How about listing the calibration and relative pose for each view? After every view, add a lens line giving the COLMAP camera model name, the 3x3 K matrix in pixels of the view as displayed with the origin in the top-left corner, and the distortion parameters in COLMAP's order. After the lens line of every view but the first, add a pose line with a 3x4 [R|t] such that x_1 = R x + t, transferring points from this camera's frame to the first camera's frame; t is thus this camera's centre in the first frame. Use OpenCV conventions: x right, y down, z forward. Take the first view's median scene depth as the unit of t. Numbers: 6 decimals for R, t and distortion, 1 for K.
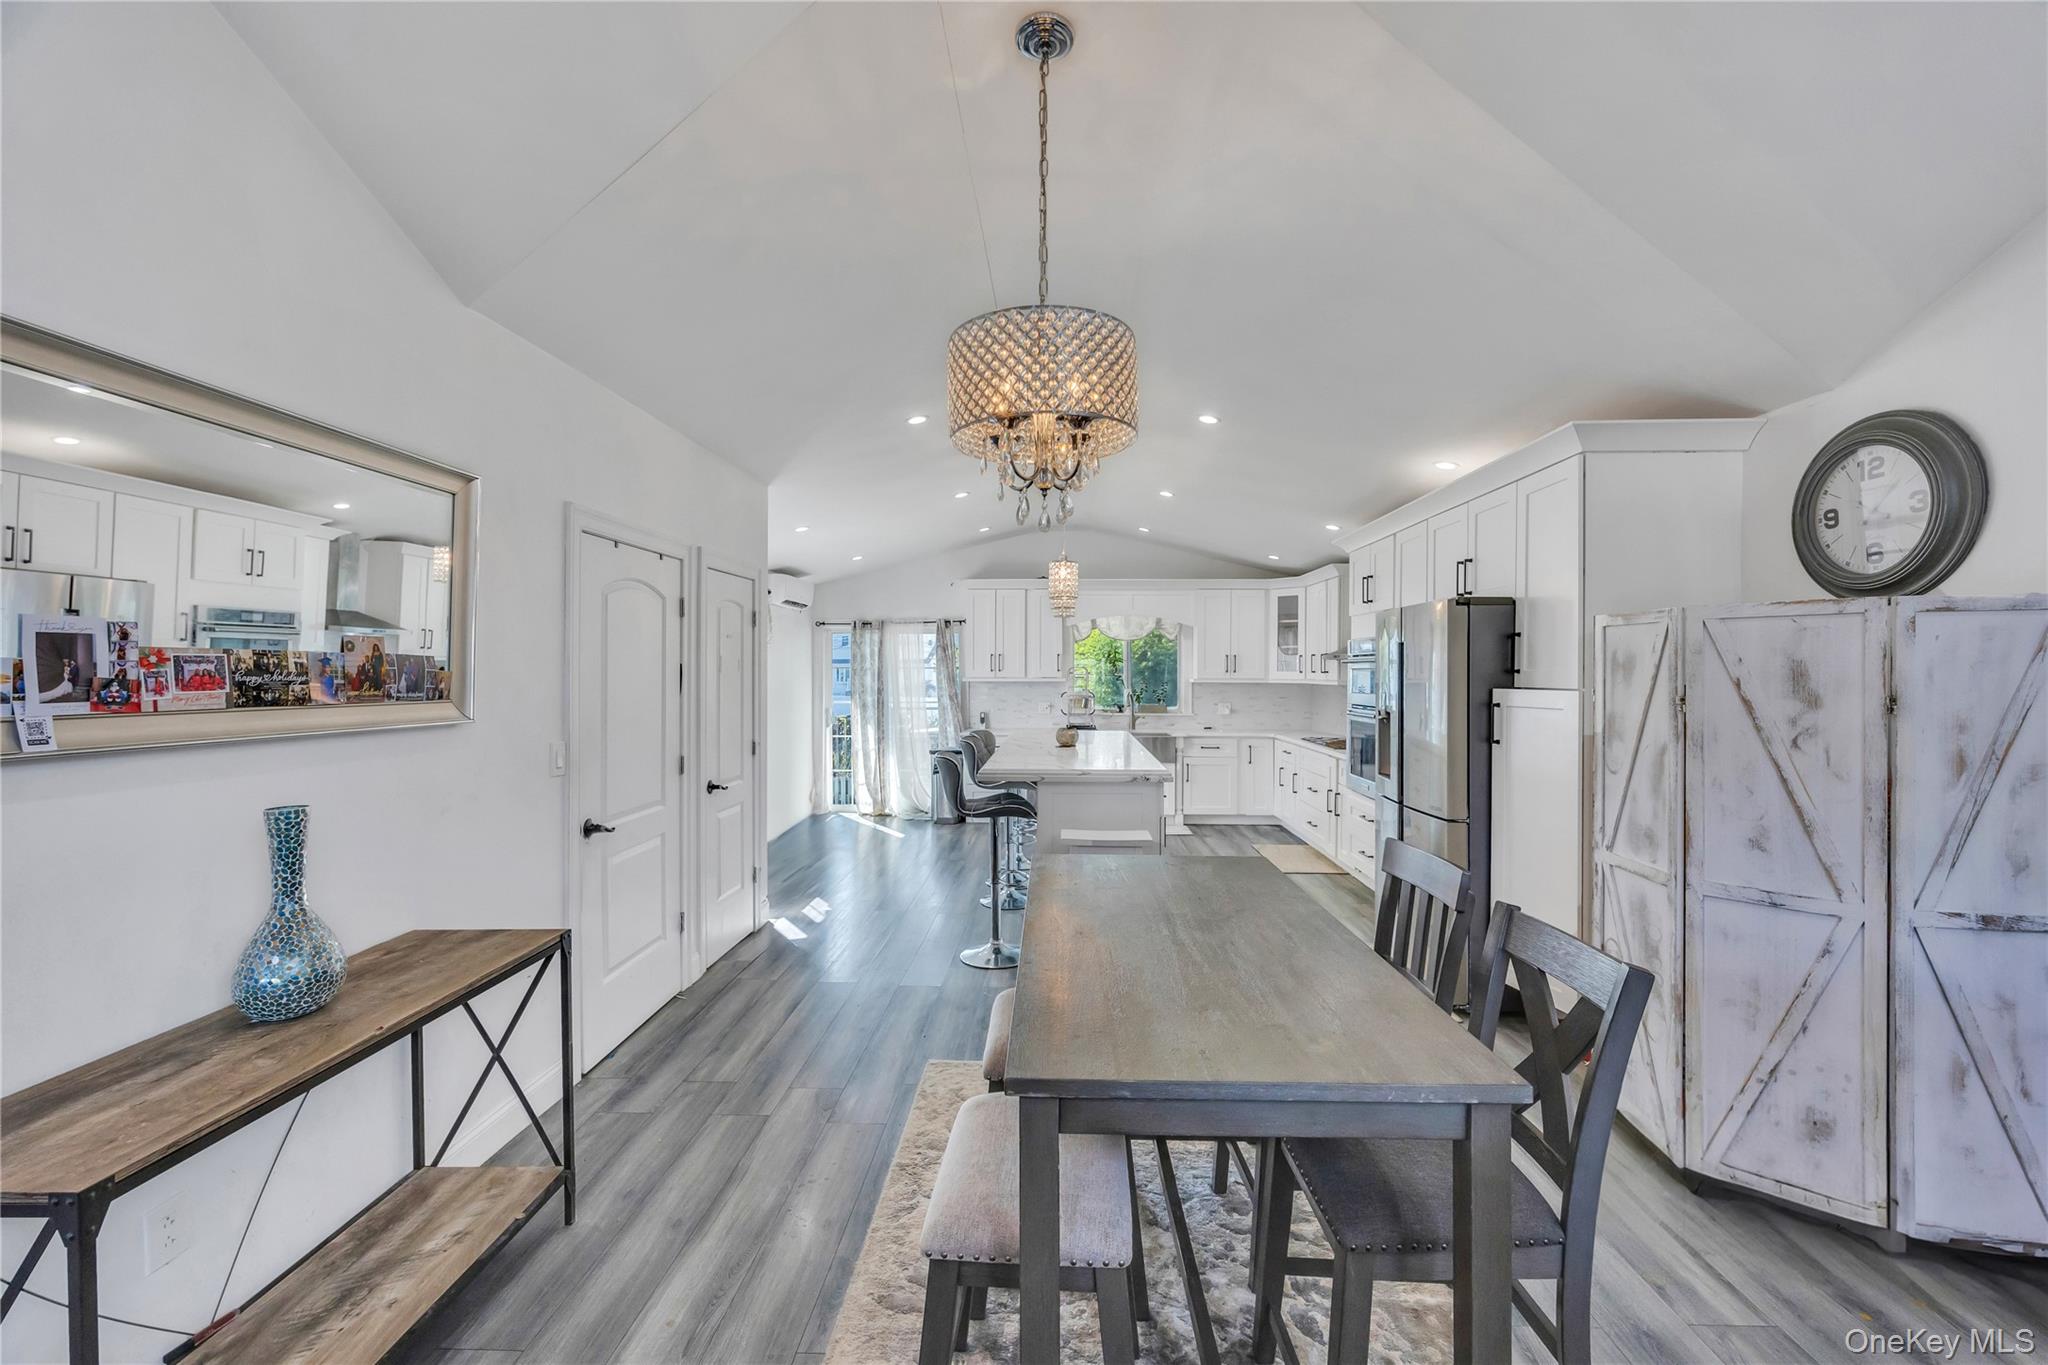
lens RADIAL K [[844.7, 0, 1035.5], [0, 844.7, 670.7], [0, 0, 1]] dist [-0.003516, 0.000391]
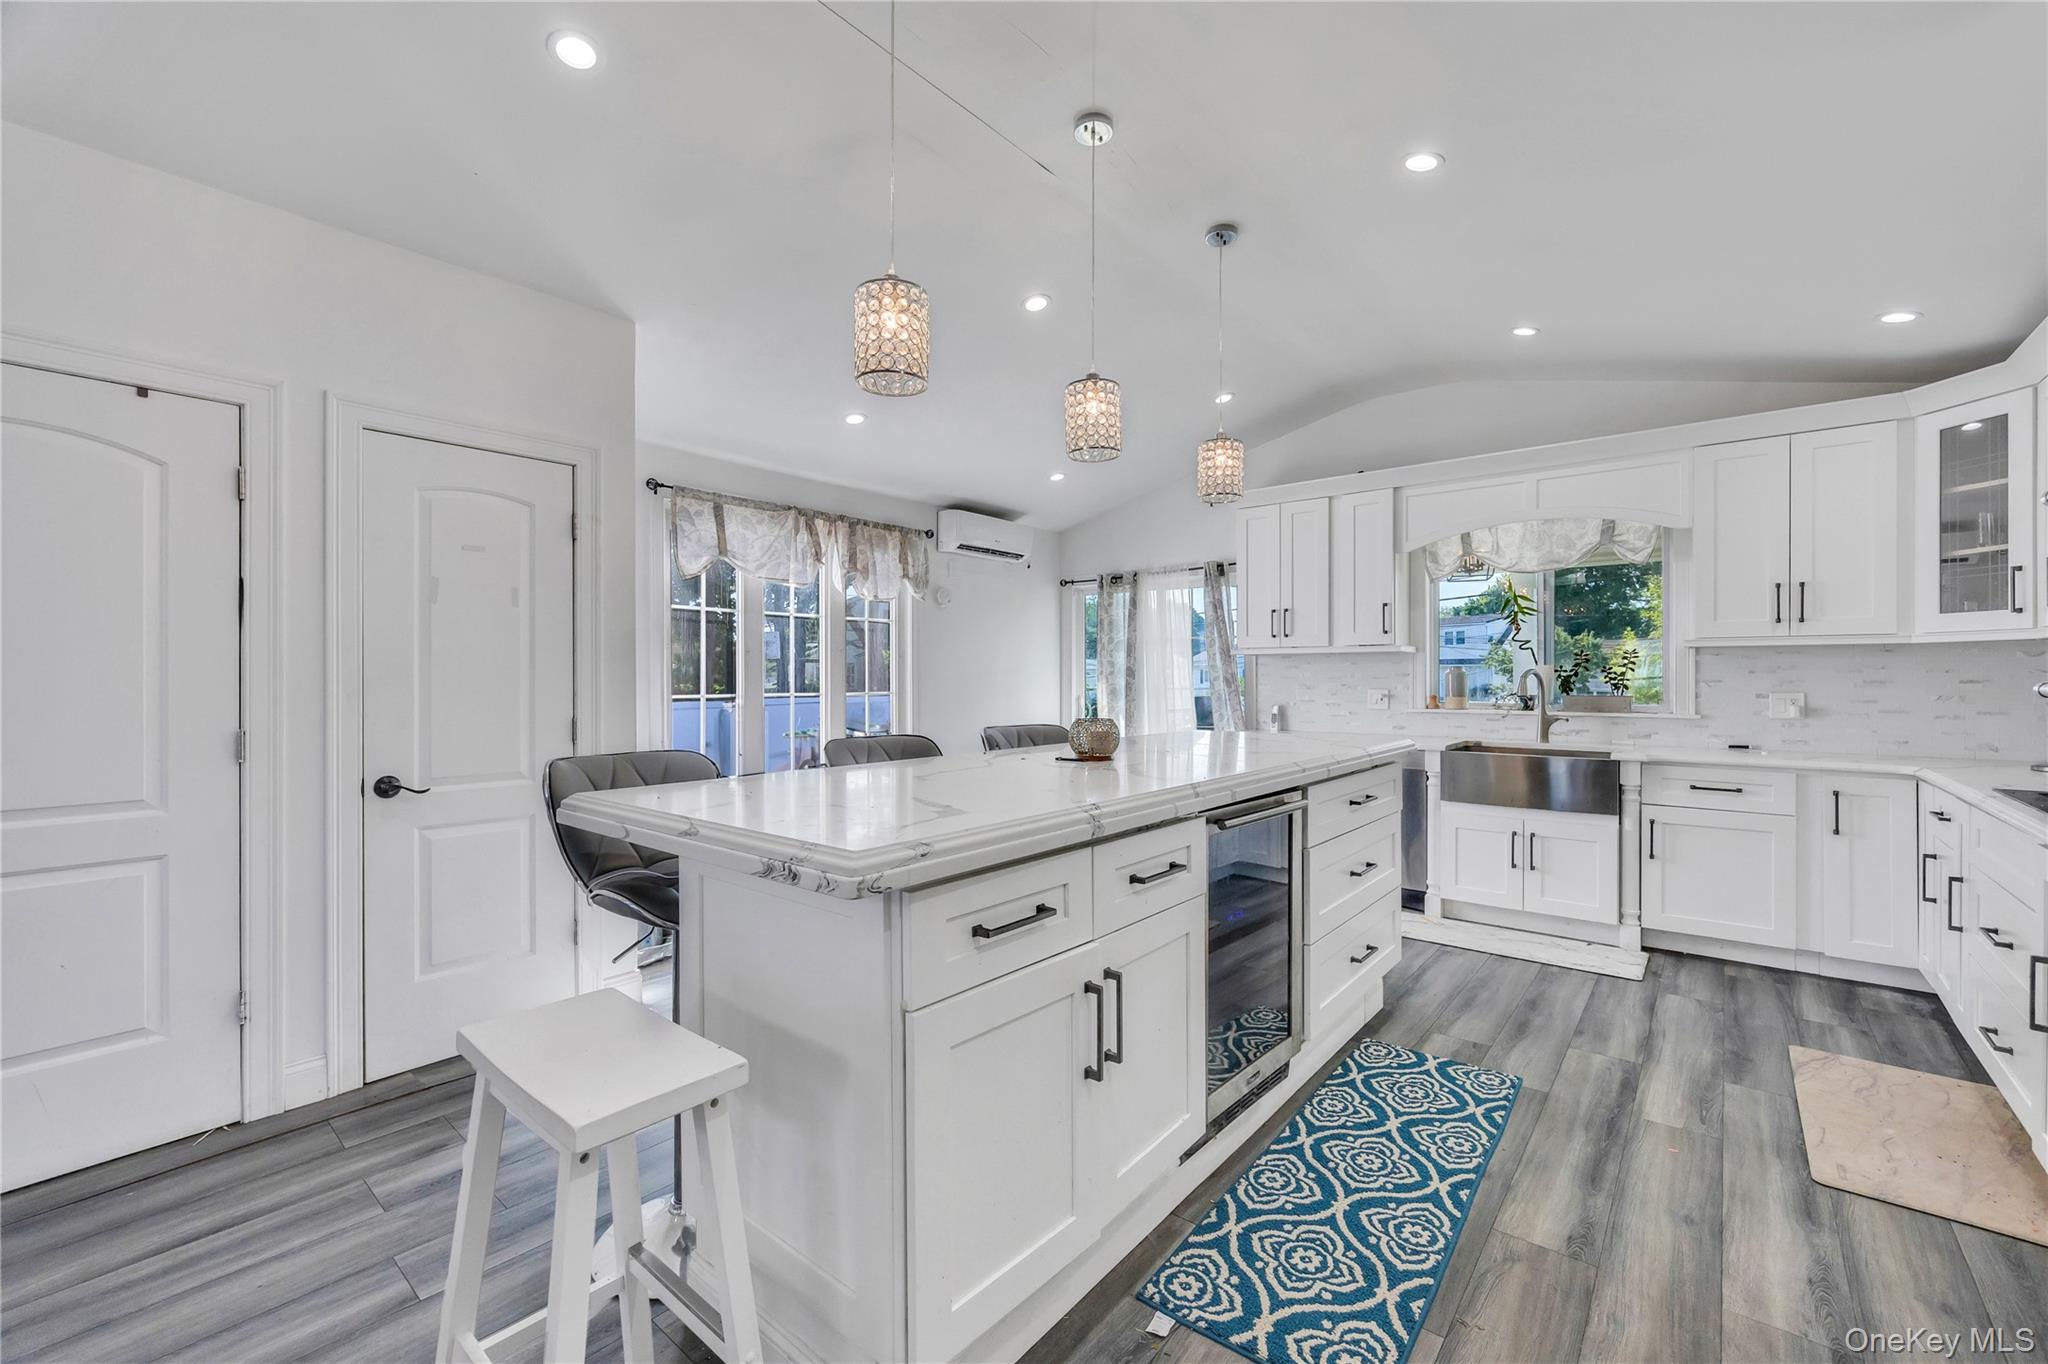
lens RADIAL K [[844.7, 0, 1036.2], [0, 844.7, 672.6], [0, 0, 1]] dist [-0.003516, 0.000391]
pose [[0.793440, -0.006038, -0.608618, 0.556513], [0.002138, 0.999972, -0.007133, 0.091443], [0.608645, 0.004358, 0.793431, 1.219184]]
